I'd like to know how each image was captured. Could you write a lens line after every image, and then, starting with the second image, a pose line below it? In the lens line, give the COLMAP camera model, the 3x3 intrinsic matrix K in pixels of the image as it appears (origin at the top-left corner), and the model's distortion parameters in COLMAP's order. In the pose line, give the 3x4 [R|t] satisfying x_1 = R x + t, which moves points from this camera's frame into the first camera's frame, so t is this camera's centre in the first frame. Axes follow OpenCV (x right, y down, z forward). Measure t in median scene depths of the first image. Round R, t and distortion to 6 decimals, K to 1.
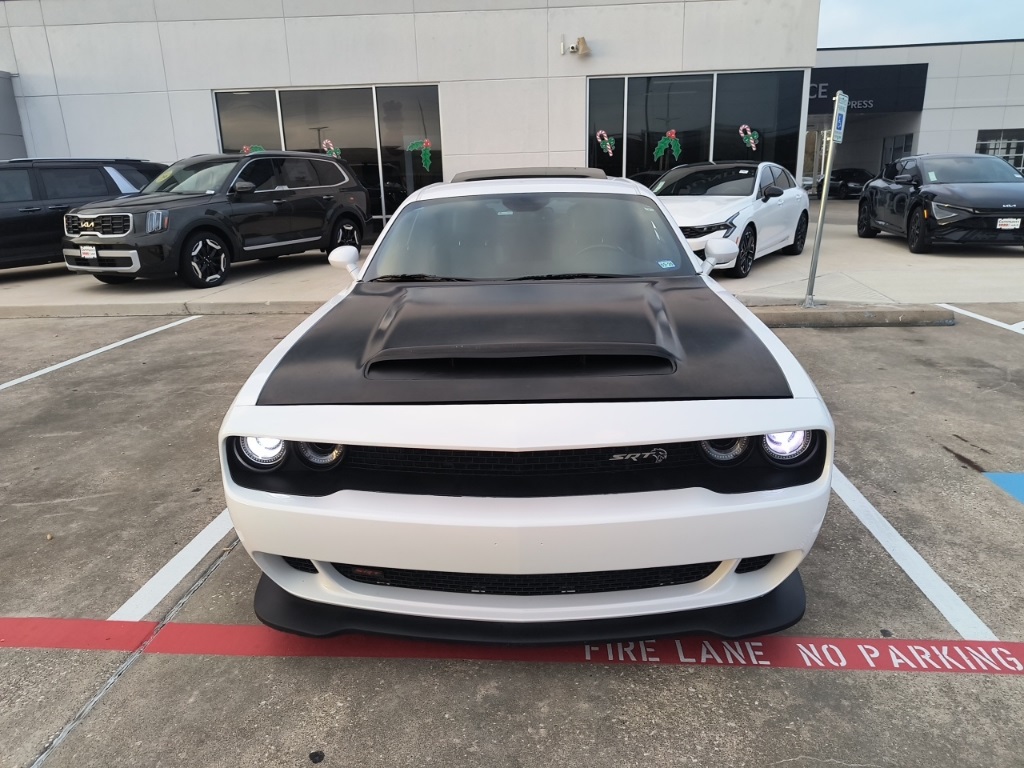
lens RADIAL K [[707.1, 0, 515.8], [0, 707.1, 385.9], [0, 0, 1]] dist [-0.002745, -0.002958]
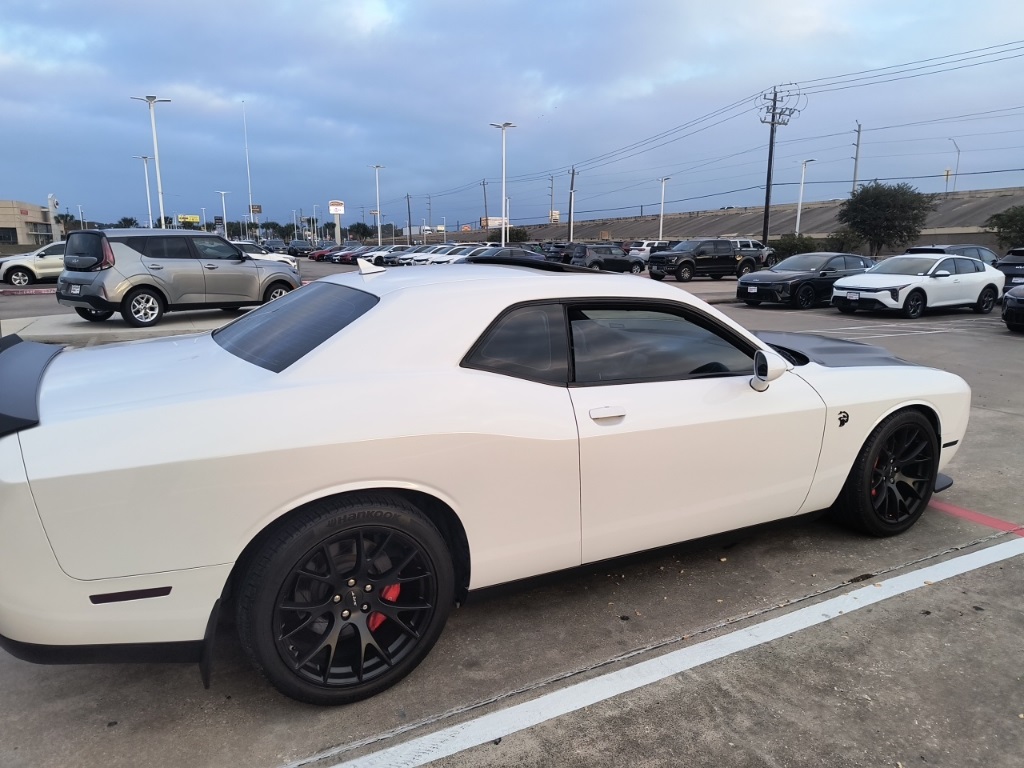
lens RADIAL K [[707.1, 0, 515.8], [0, 707.1, 385.9], [0, 0, 1]] dist [-0.002745, -0.002958]
pose [[-0.532752, -0.142553, 0.834178, -0.814860], [0.248762, 0.915783, 0.315372, -0.514636], [-0.808883, 0.375527, -0.452423, 1.710034]]
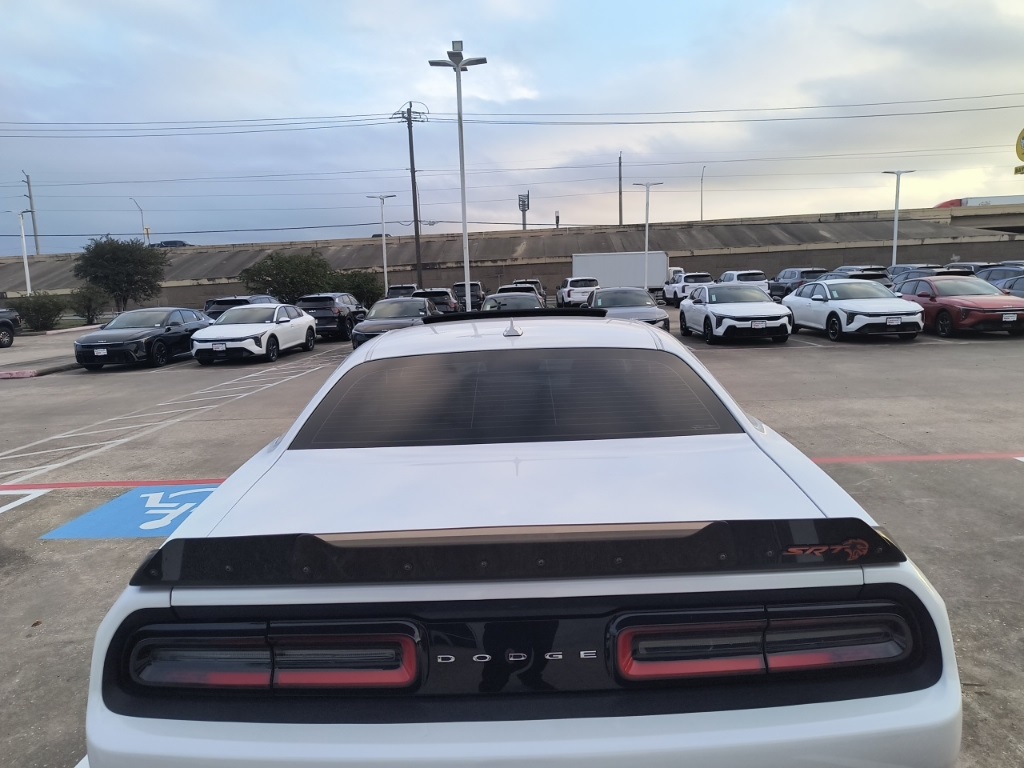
lens RADIAL K [[707.1, 0, 515.8], [0, 707.1, 385.9], [0, 0, 1]] dist [-0.002745, -0.002958]
pose [[-0.997507, 0.066823, -0.022668, 0.056674], [0.051383, 0.908046, 0.415708, -0.684680], [0.048362, 0.413507, -0.909216, 2.146246]]
